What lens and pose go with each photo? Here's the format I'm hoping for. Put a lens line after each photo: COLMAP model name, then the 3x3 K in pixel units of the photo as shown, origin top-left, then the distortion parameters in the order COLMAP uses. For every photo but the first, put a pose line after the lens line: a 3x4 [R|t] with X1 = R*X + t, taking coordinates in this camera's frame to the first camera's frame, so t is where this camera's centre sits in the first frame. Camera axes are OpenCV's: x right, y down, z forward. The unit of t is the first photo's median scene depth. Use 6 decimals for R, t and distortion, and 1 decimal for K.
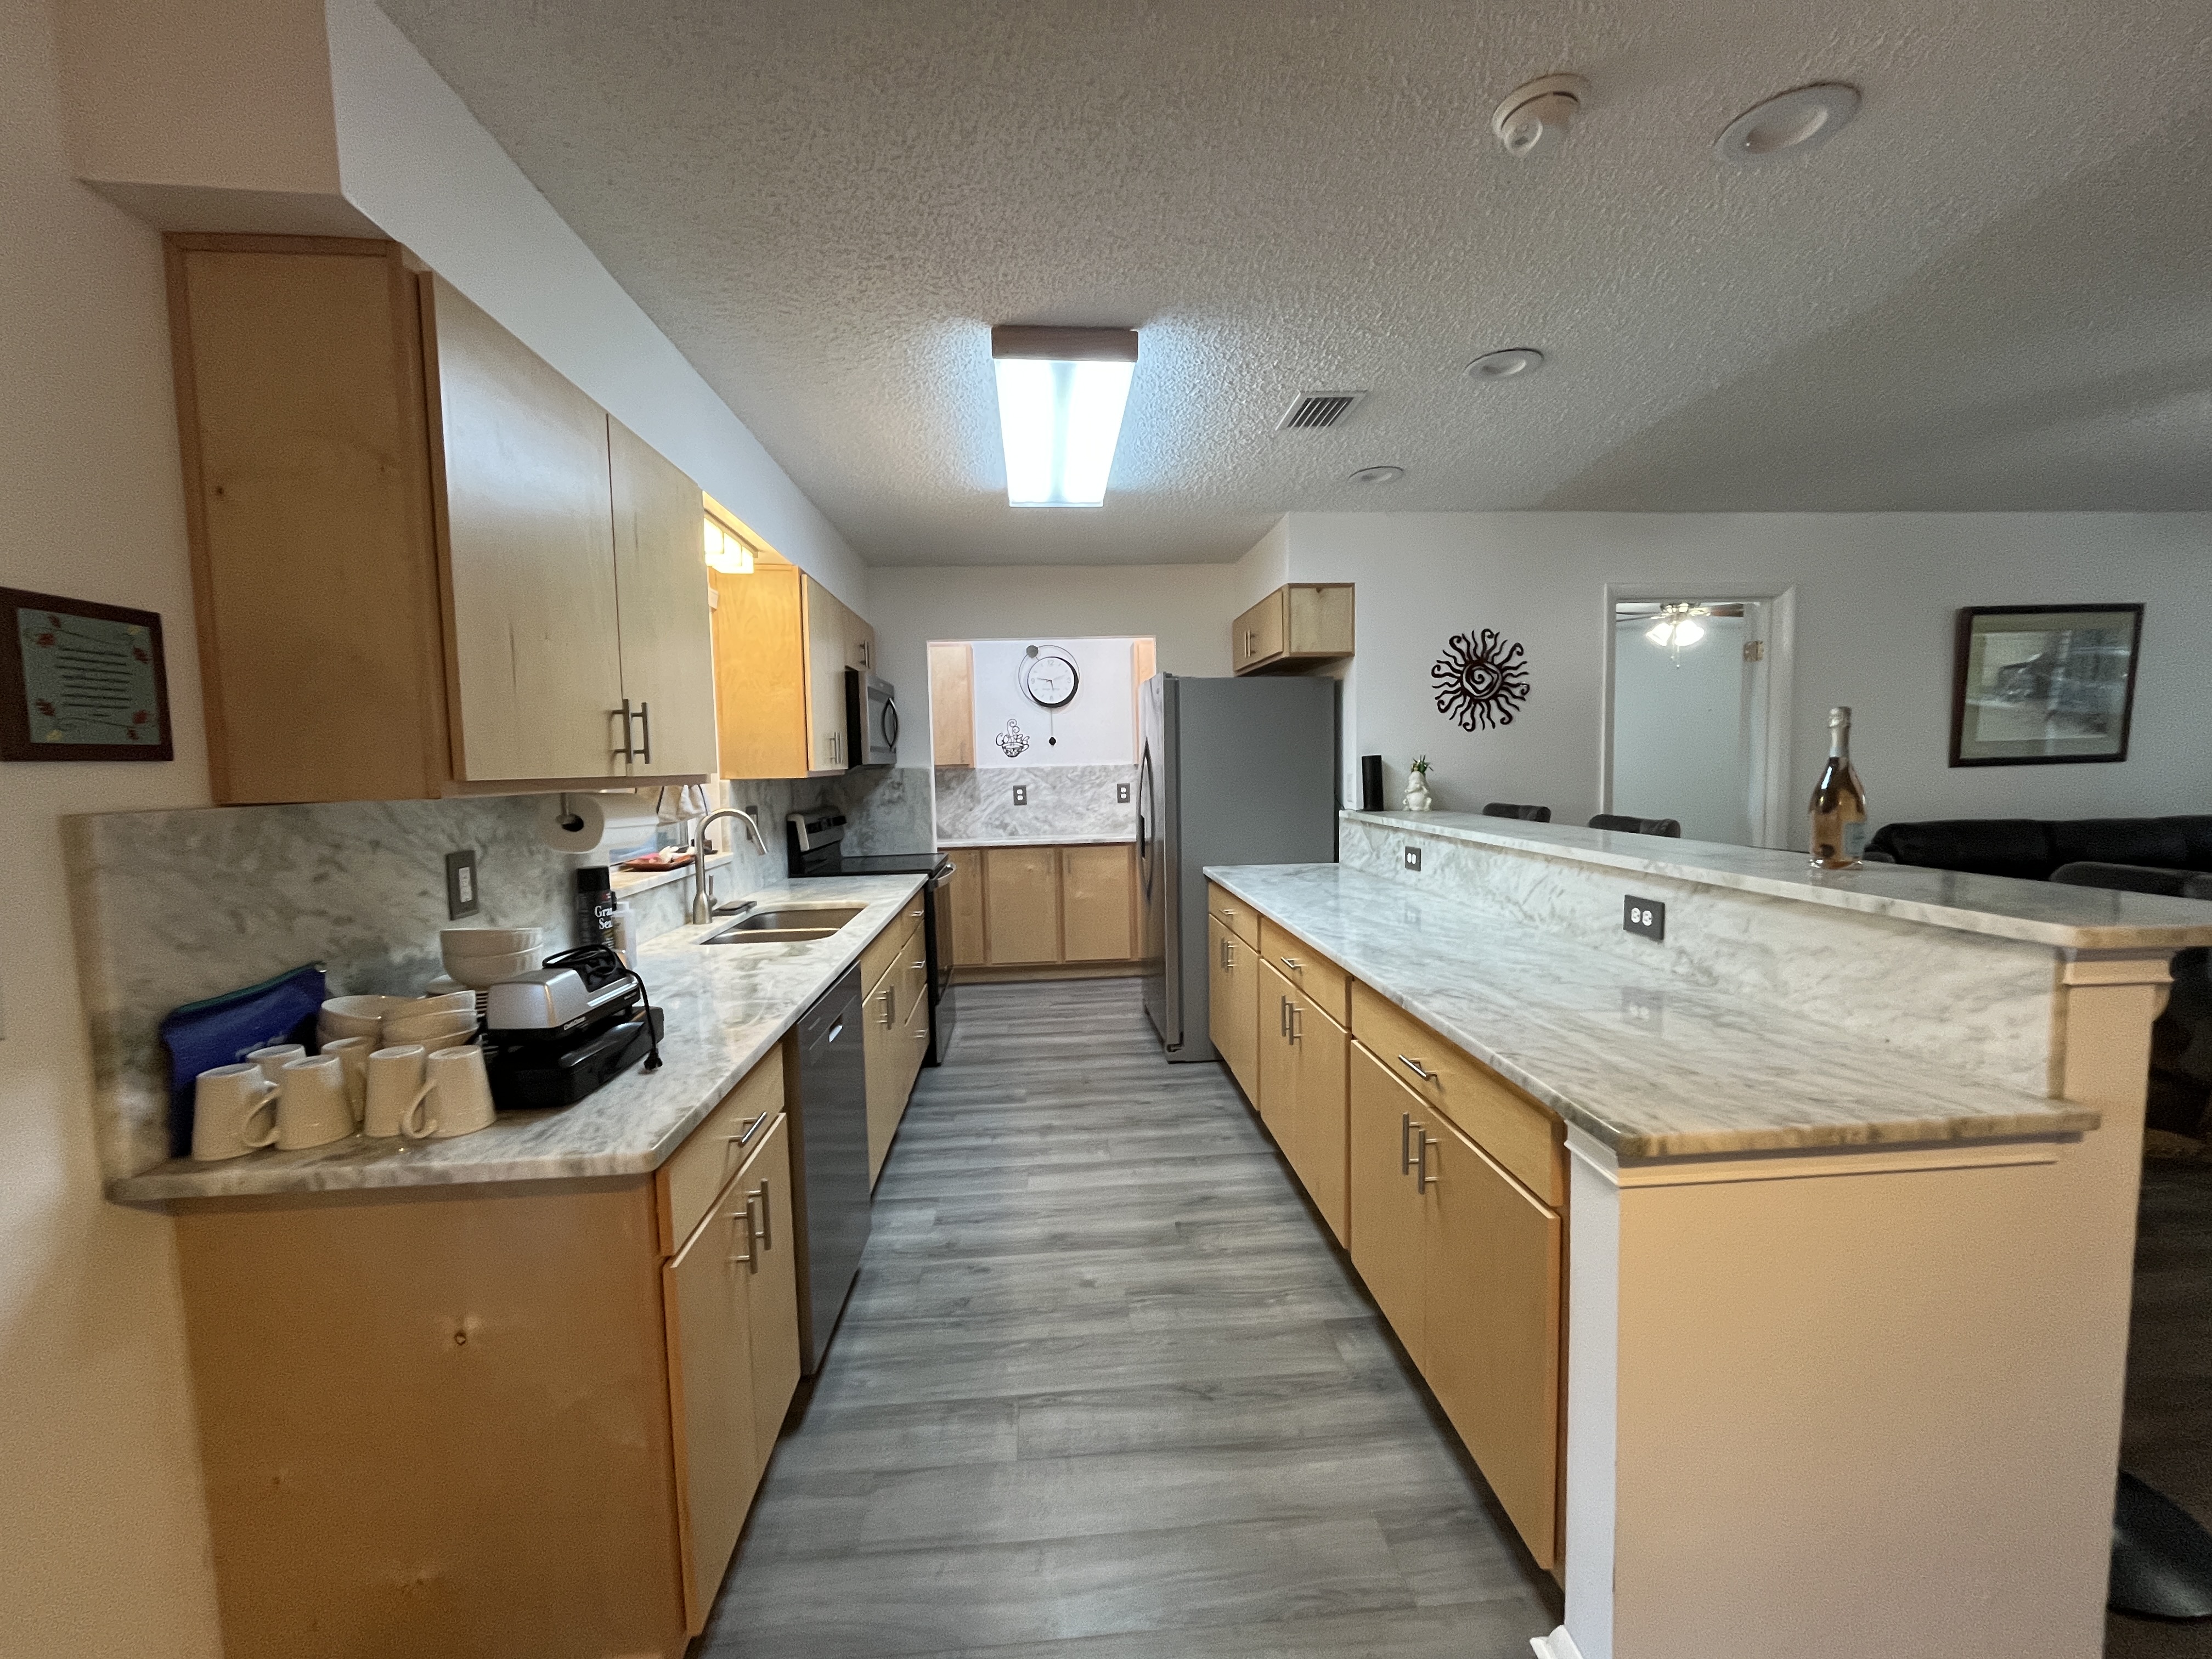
lens RADIAL K [[900.8, 0, 1105.4], [0, 900.8, 825.1], [0, 0, 1]] dist [-0.002286, -0.000336]
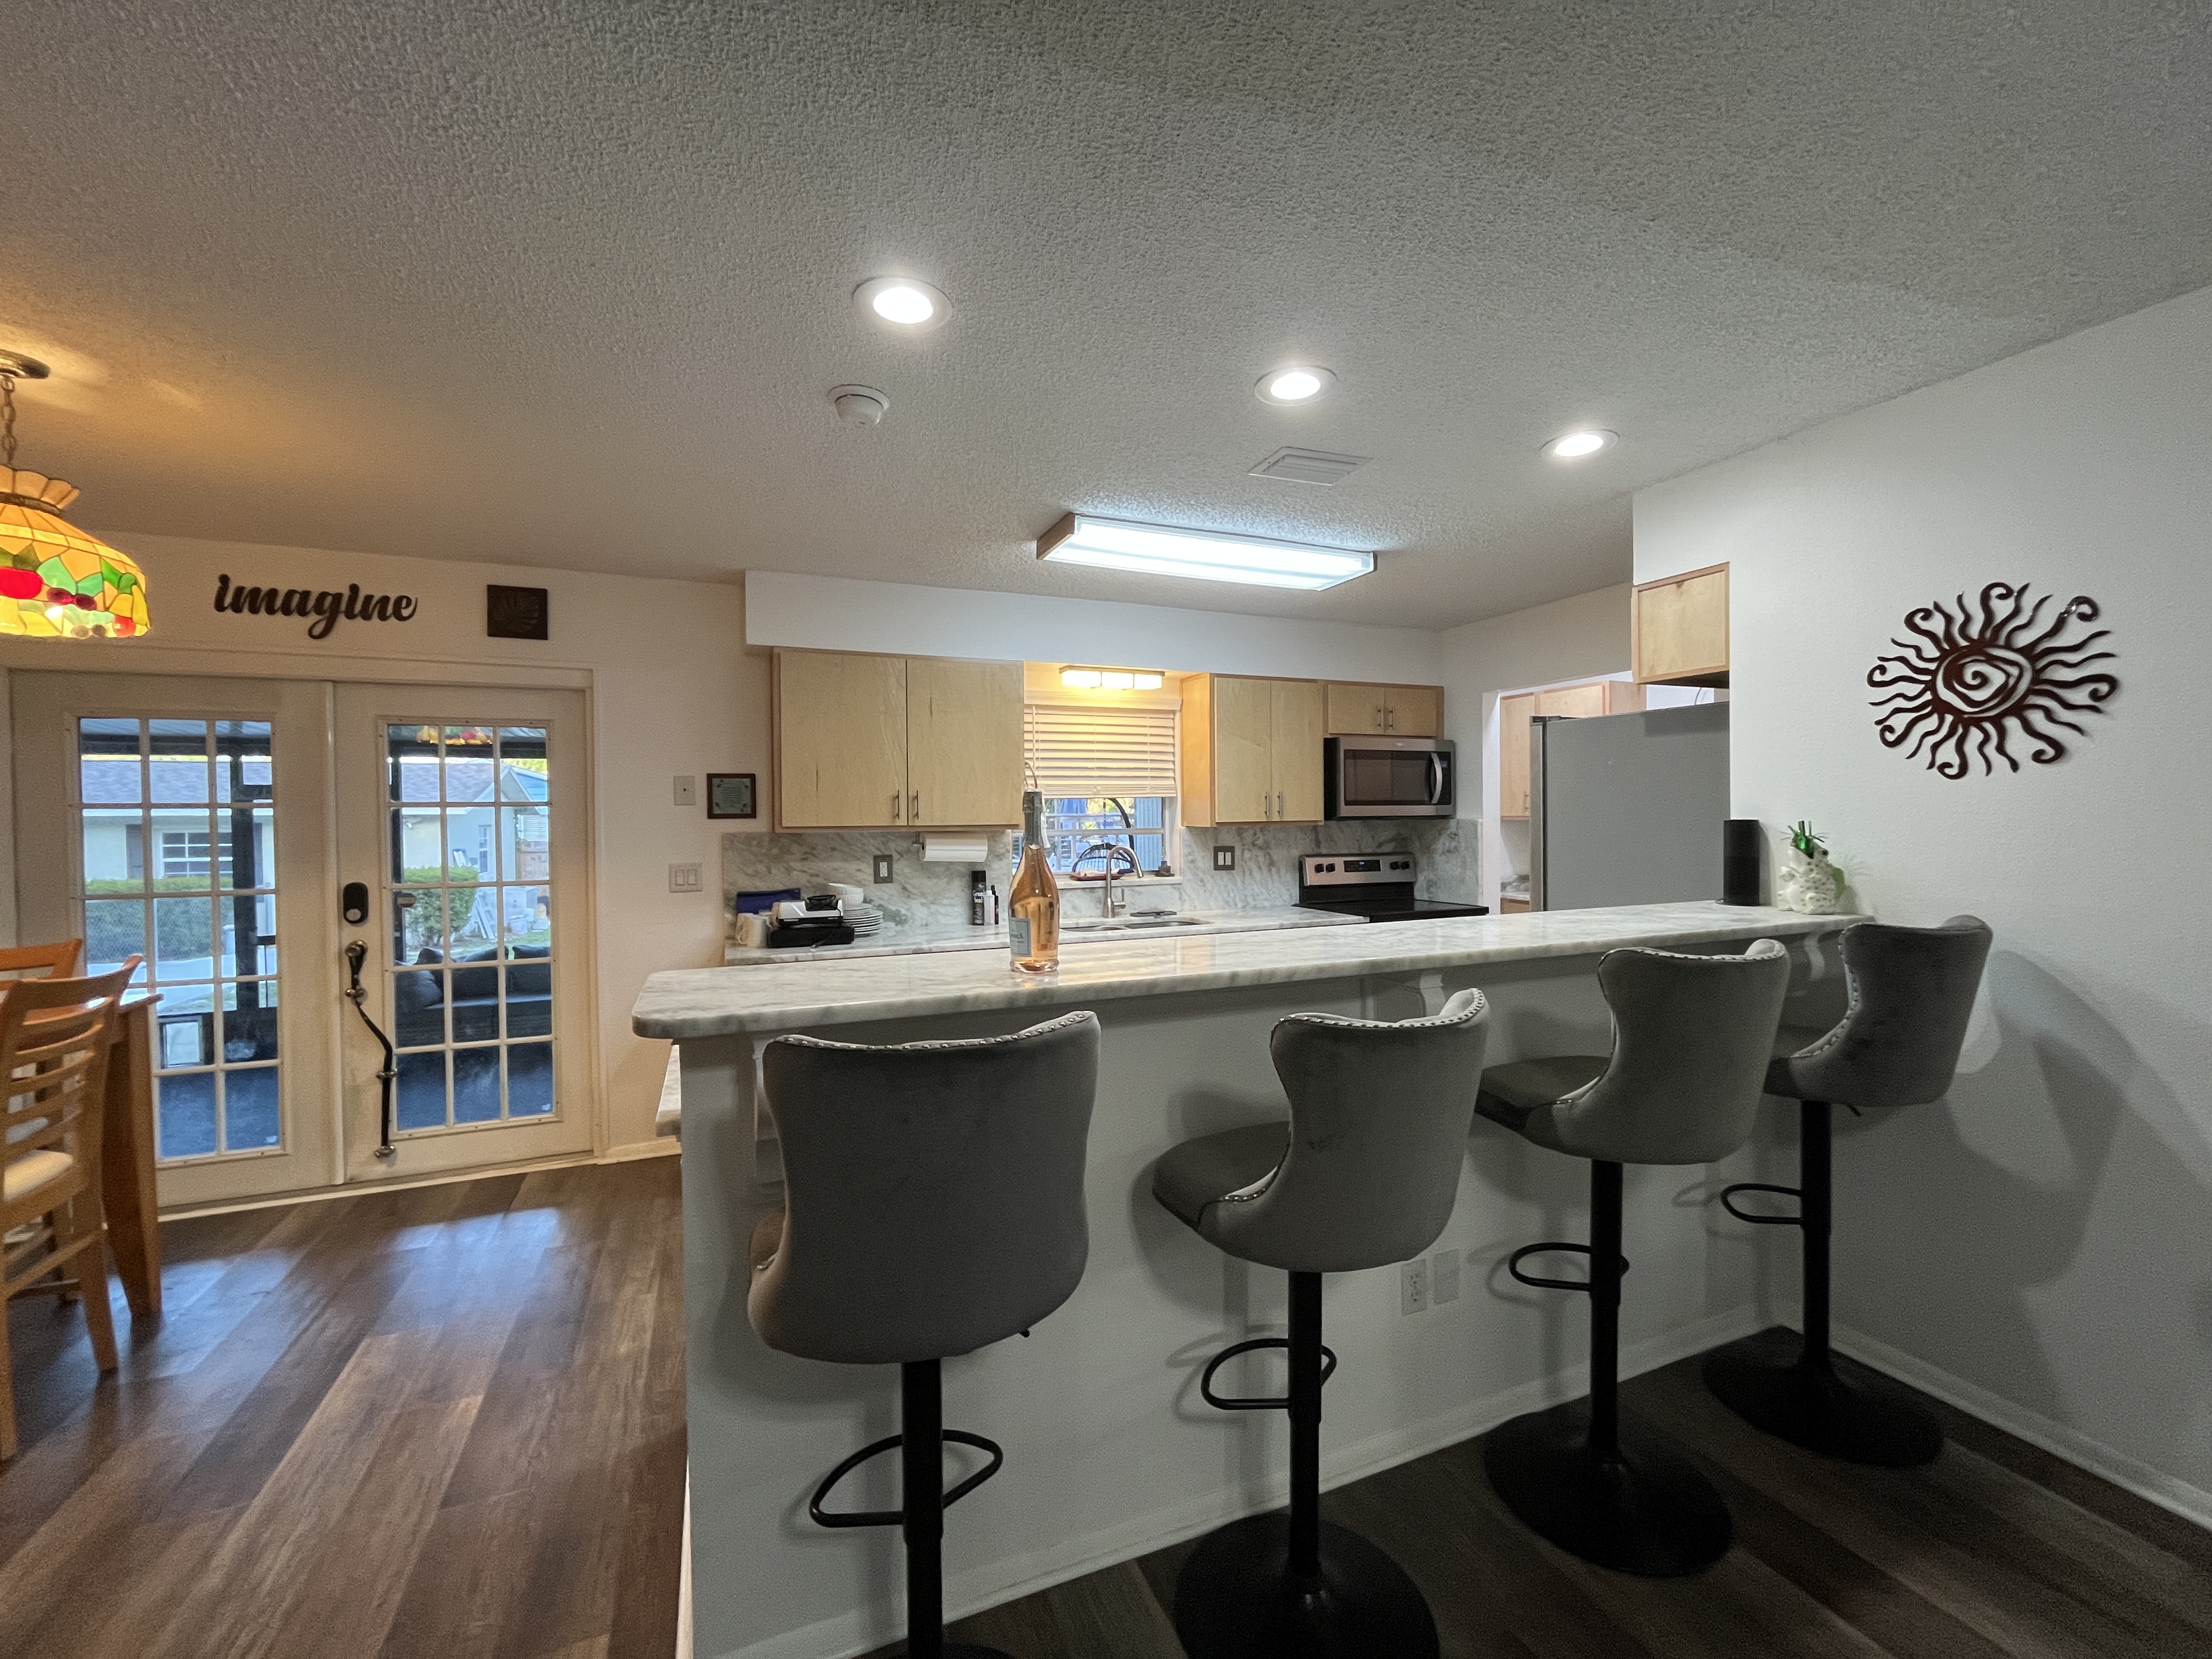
lens RADIAL K [[900.8, 0, 1100.5], [0, 900.8, 828.1], [0, 0, 1]] dist [-0.002286, -0.000336]
pose [[0.317775, 0.033267, -0.947582, 0.804138], [-0.065067, 0.997793, 0.013209, -0.051944], [0.945931, 0.057459, 0.319238, 0.371900]]
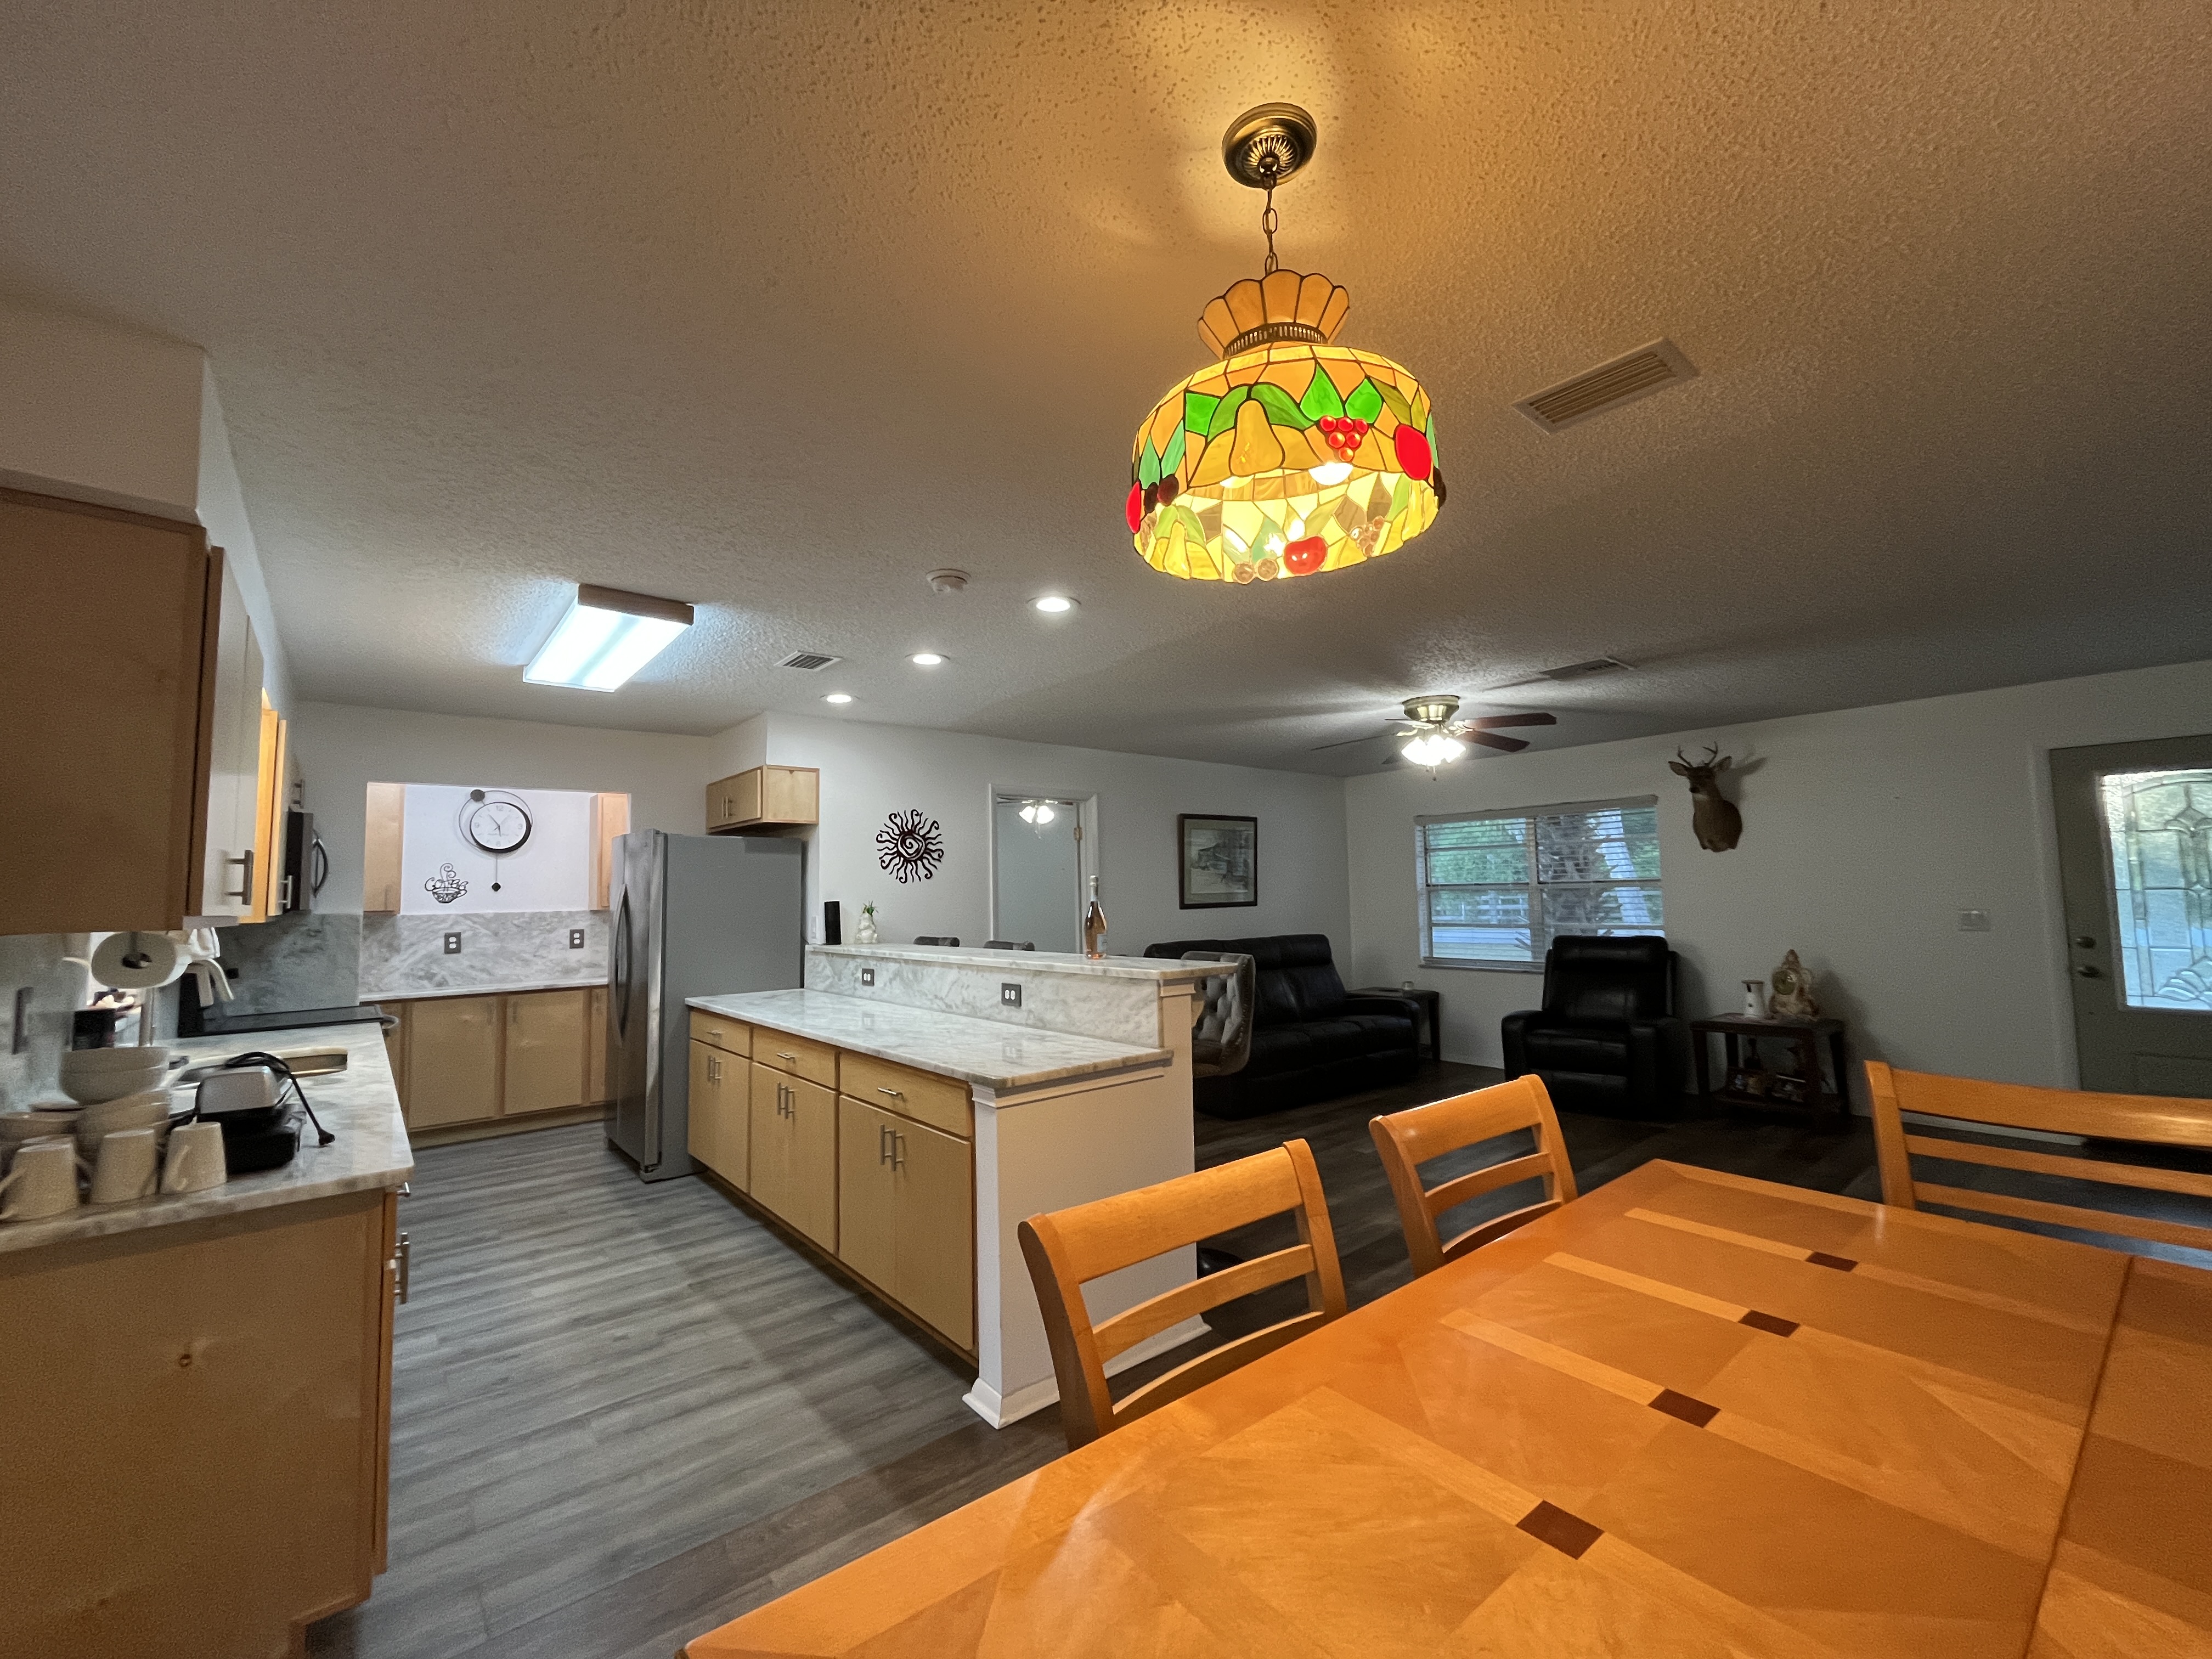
lens RADIAL K [[900.8, 0, 1104.6], [0, 900.8, 839.0], [0, 0, 1]] dist [-0.002286, -0.000336]
pose [[0.813322, 0.041977, 0.580297, -0.144782], [0.044427, 0.990001, -0.133882, 0.025416], [-0.580115, 0.134670, 0.803325, -0.284627]]
